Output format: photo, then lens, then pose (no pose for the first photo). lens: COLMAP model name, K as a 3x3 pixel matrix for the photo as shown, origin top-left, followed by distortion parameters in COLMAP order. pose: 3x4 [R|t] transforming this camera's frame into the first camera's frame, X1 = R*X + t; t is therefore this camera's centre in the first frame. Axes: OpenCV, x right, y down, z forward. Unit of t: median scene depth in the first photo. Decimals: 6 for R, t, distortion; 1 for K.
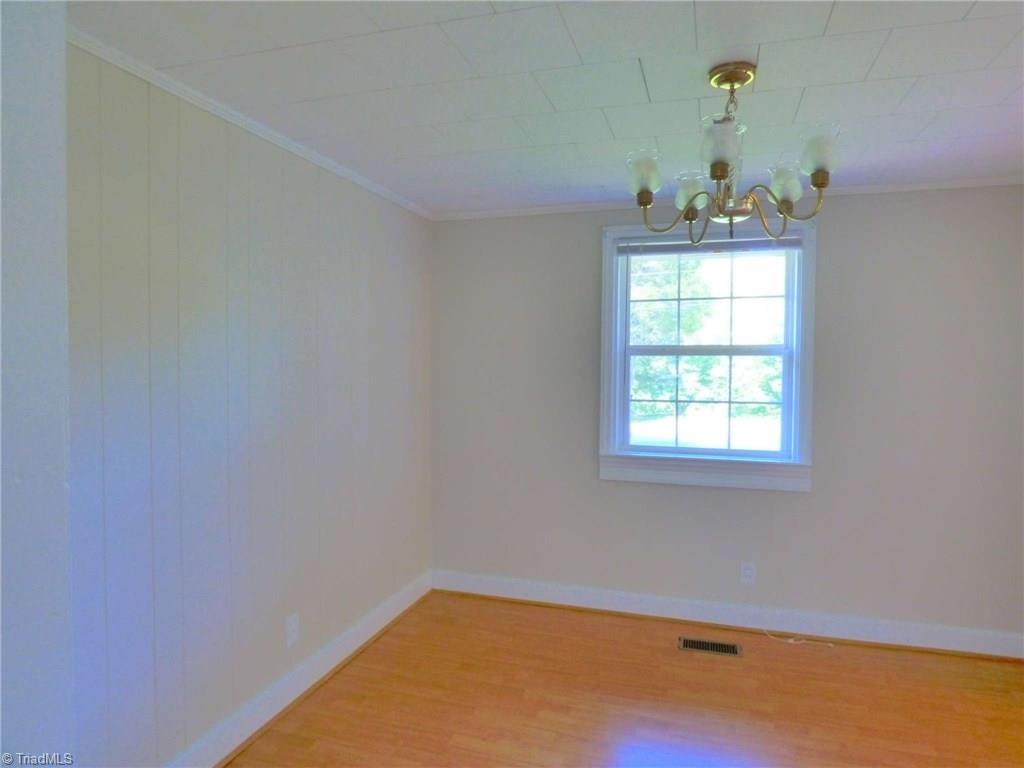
lens RADIAL K [[612.5, 0, 512.0], [0, 612.5, 384.0], [0, 0, 1]] dist [-0.014837, -0.000229]
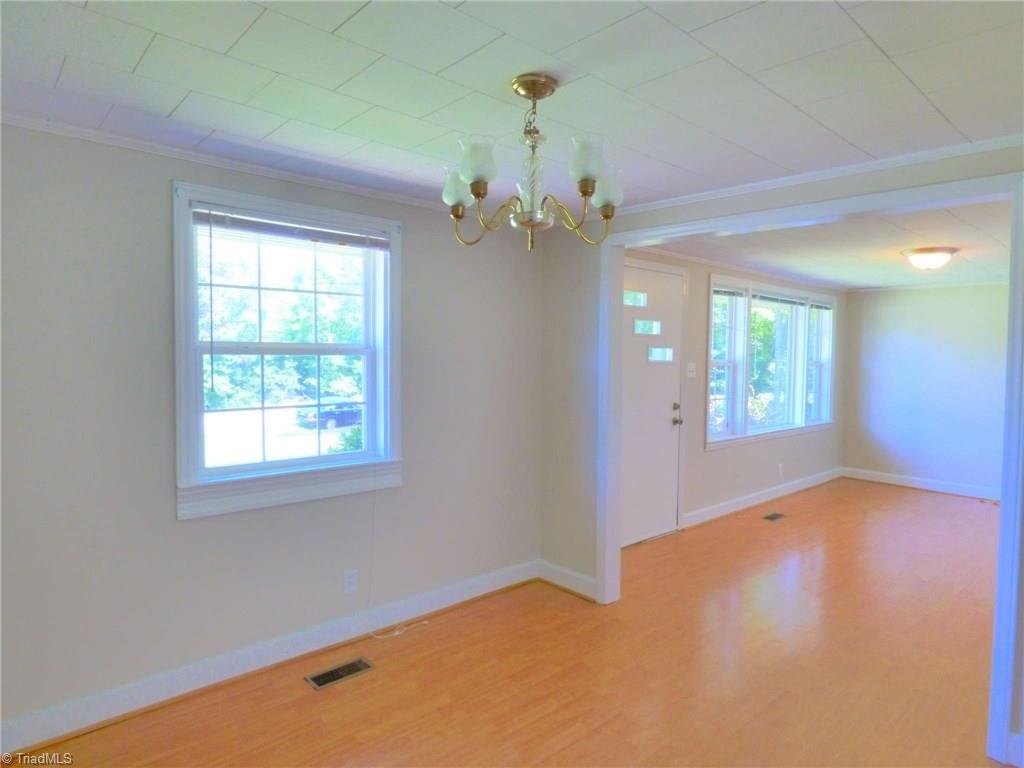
lens RADIAL K [[612.5, 0, 512.0], [0, 612.5, 384.0], [0, 0, 1]] dist [-0.014837, -0.000229]
pose [[0.501375, -0.040461, 0.864284, -0.298069], [0.026737, 0.999153, 0.031264, -0.024422], [-0.864817, 0.007433, 0.502032, 0.286395]]
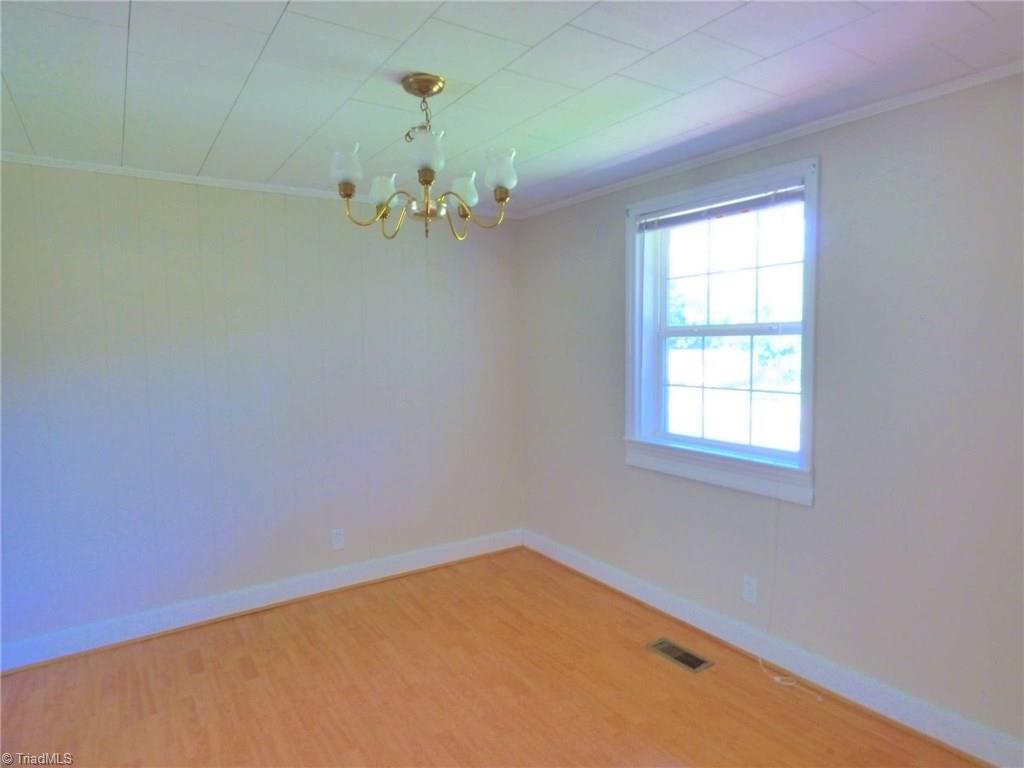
lens RADIAL K [[612.5, 0, 512.0], [0, 612.5, 384.0], [0, 0, 1]] dist [-0.014837, -0.000229]
pose [[0.781927, 0.030540, -0.622621, 0.632386], [-0.007215, 0.999176, 0.039949, -0.011051], [0.623328, -0.026745, 0.781503, 0.123197]]
